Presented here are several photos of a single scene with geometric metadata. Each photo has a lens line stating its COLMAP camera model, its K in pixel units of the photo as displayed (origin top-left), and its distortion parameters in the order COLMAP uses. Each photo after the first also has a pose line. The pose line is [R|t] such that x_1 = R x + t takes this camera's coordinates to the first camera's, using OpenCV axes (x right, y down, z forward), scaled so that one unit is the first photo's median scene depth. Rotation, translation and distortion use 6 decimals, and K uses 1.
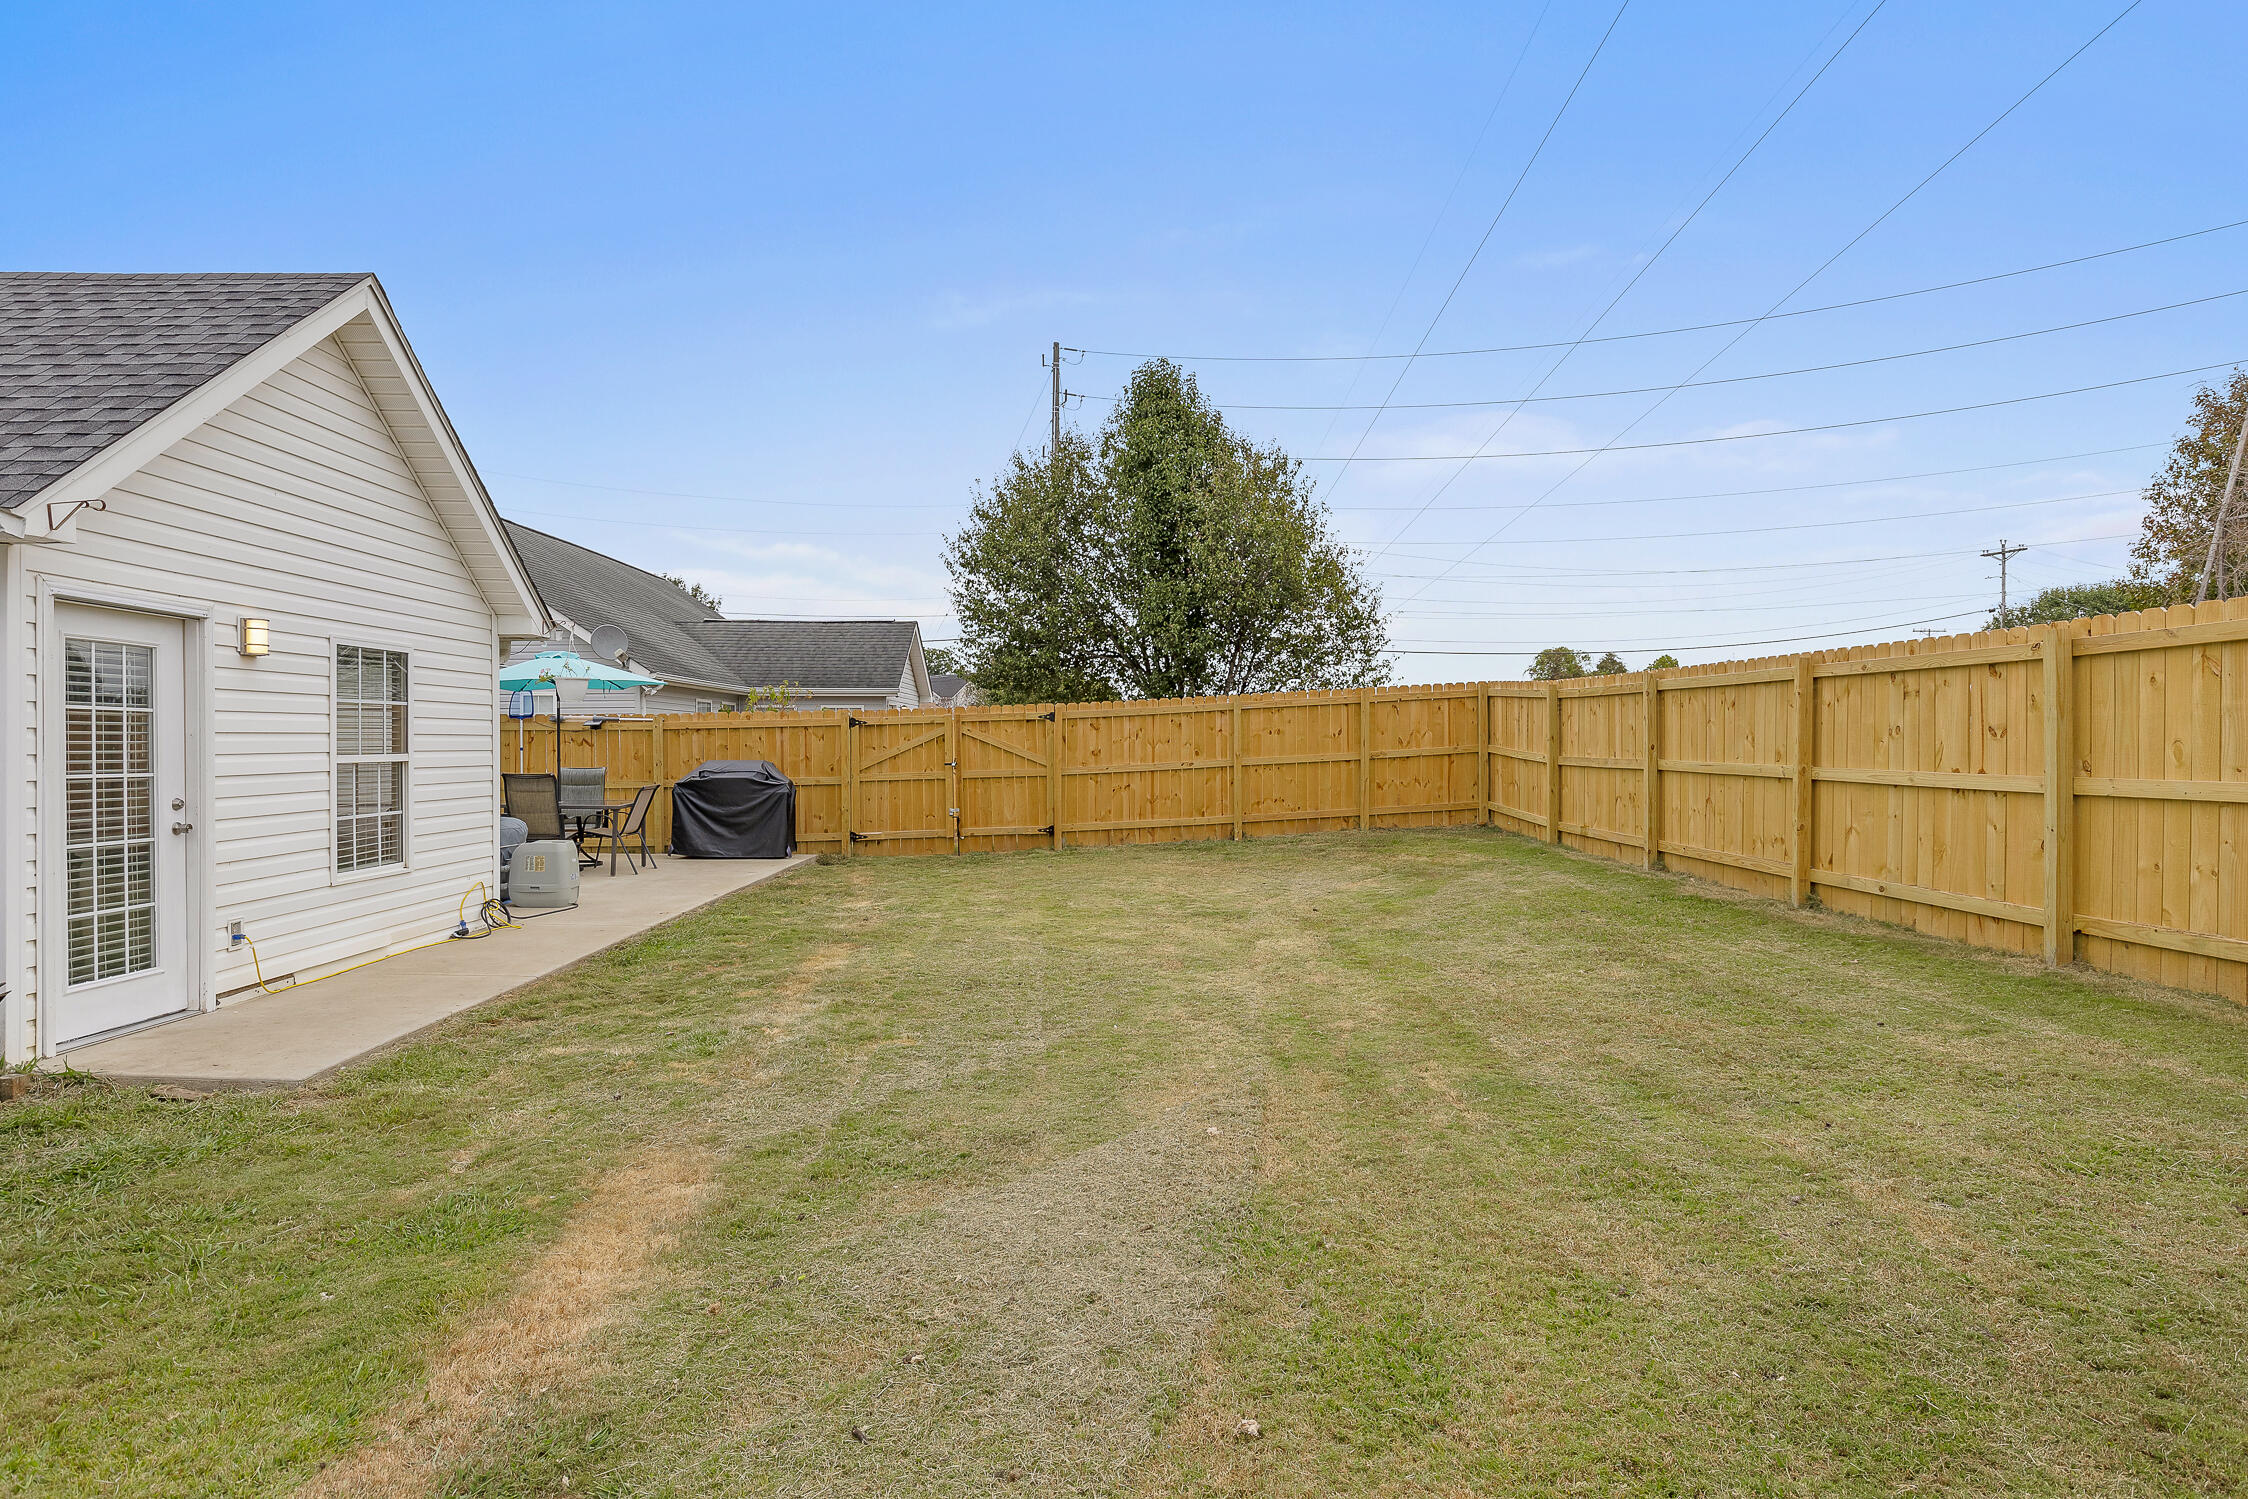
lens RADIAL K [[1217.3, 0, 1121.1], [0, 1217.3, 751.7], [0, 0, 1]] dist [0.001794, 0.000074]
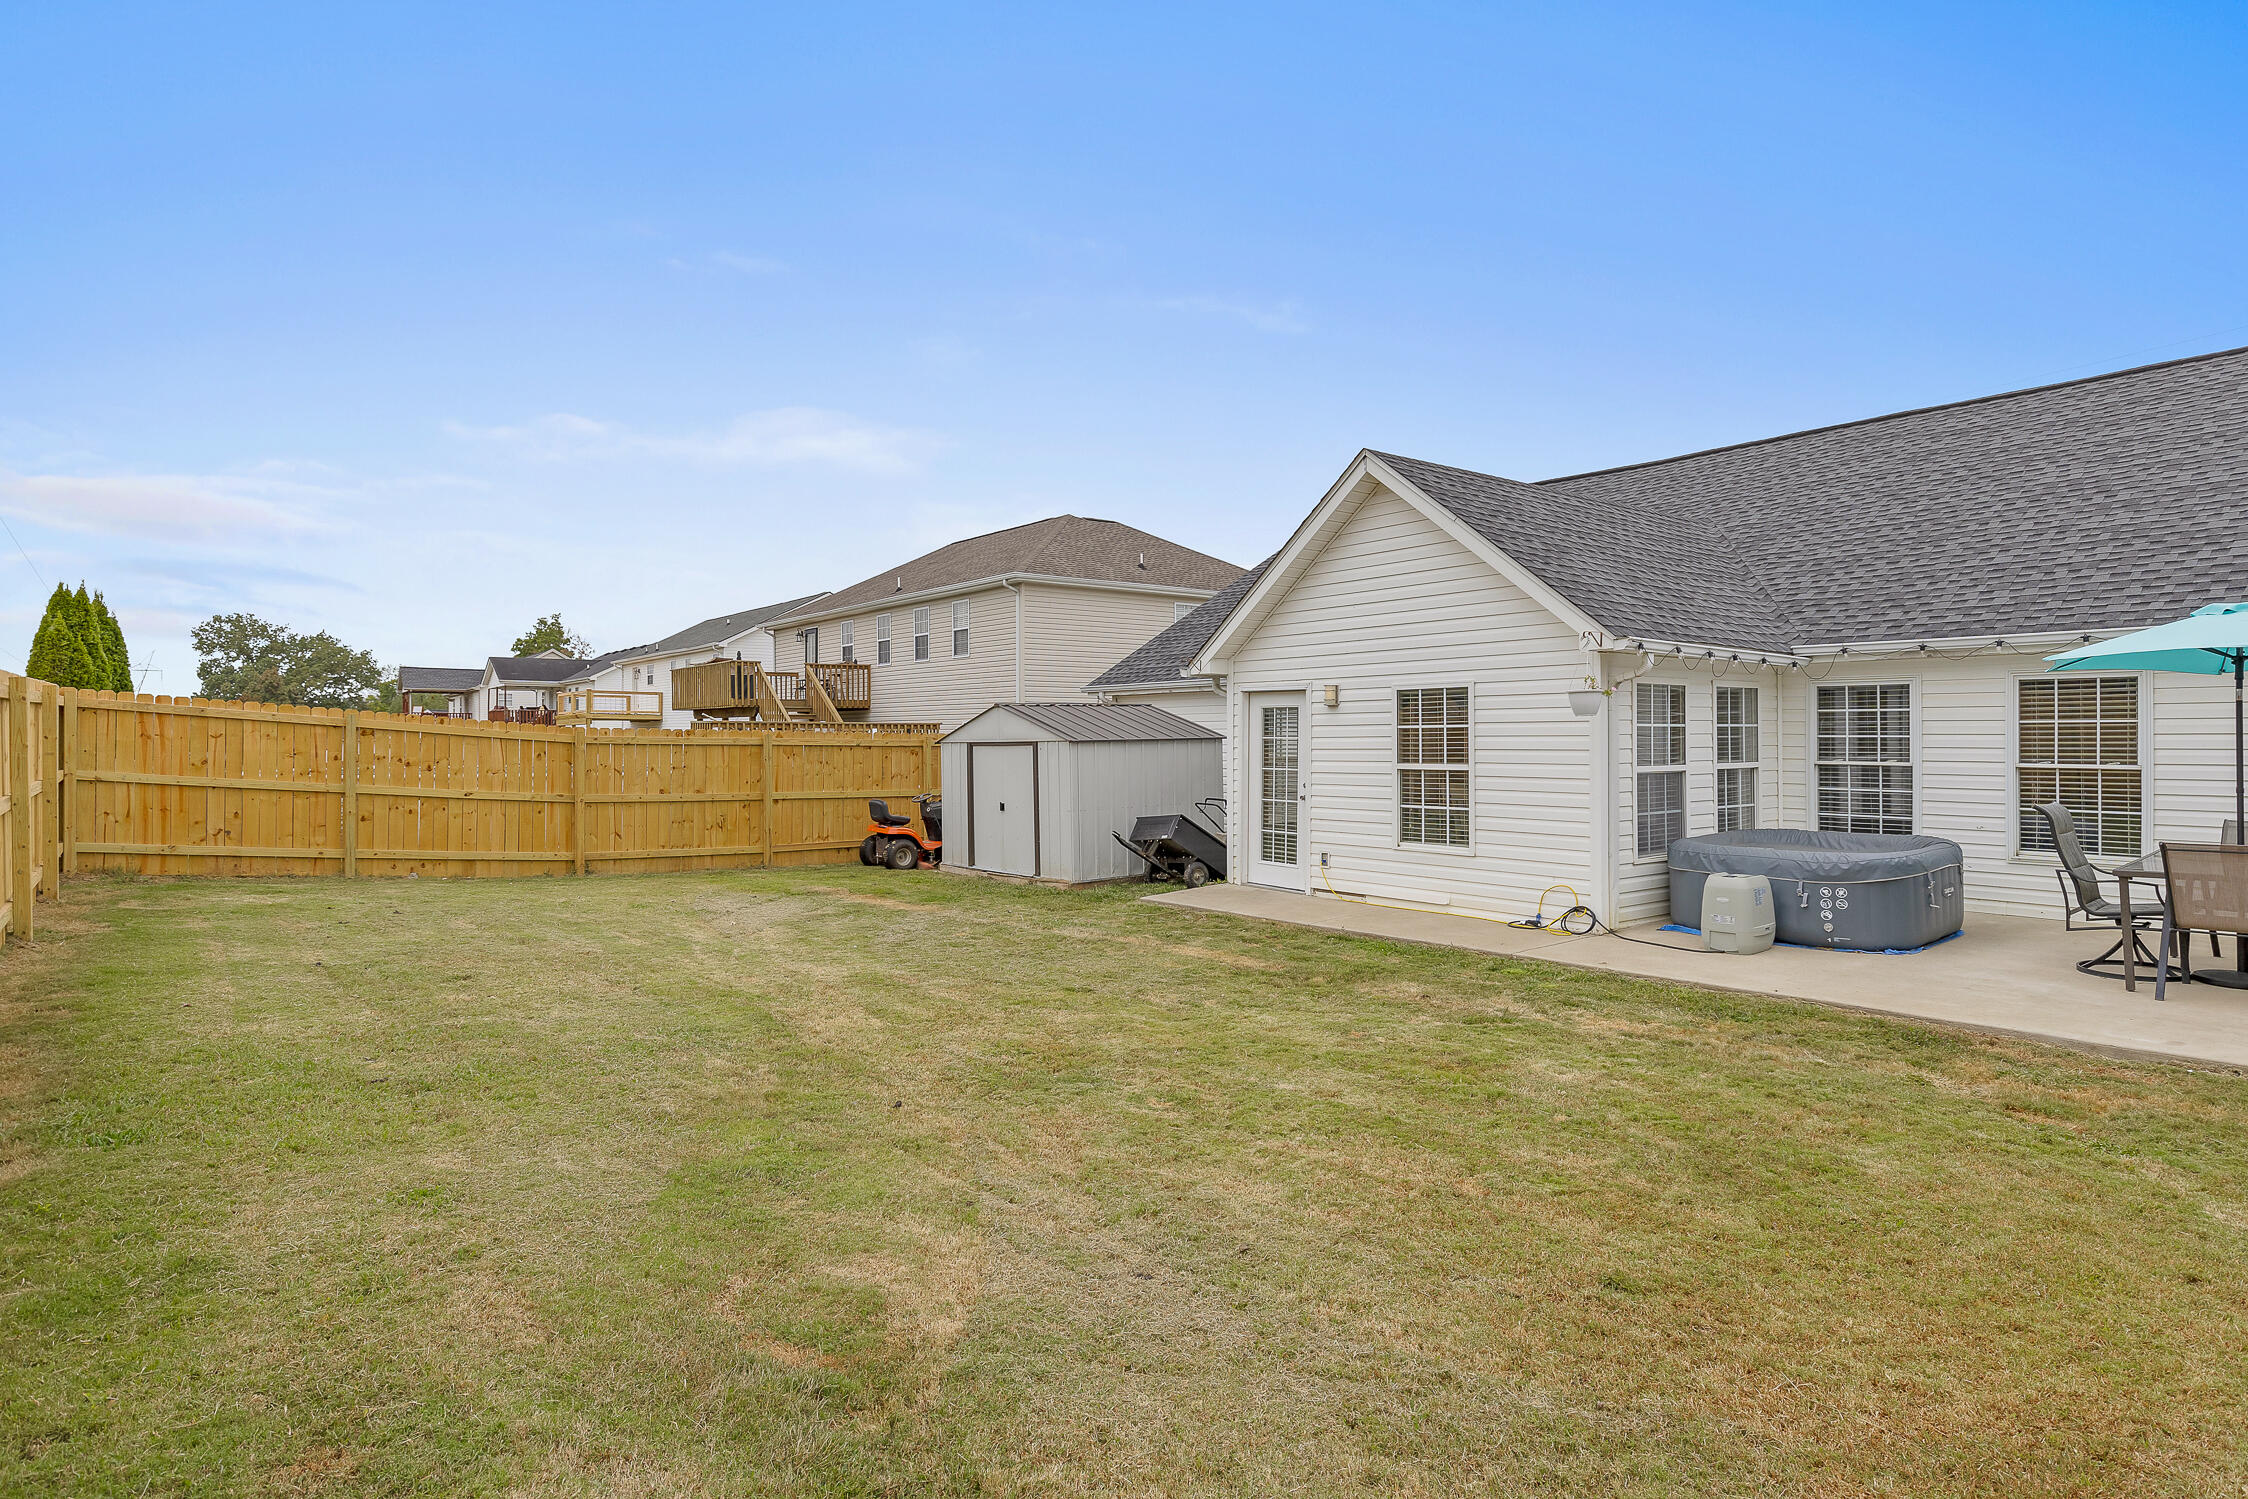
lens RADIAL K [[1217.3, 0, 1124.5], [0, 1217.3, 739.8], [0, 0, 1]] dist [0.001794, 0.000074]
pose [[-0.799834, 0.010204, -0.600135, 0.498727], [0.005632, 0.999939, 0.009496, -0.040299], [0.600195, 0.004215, -0.799843, 1.870754]]
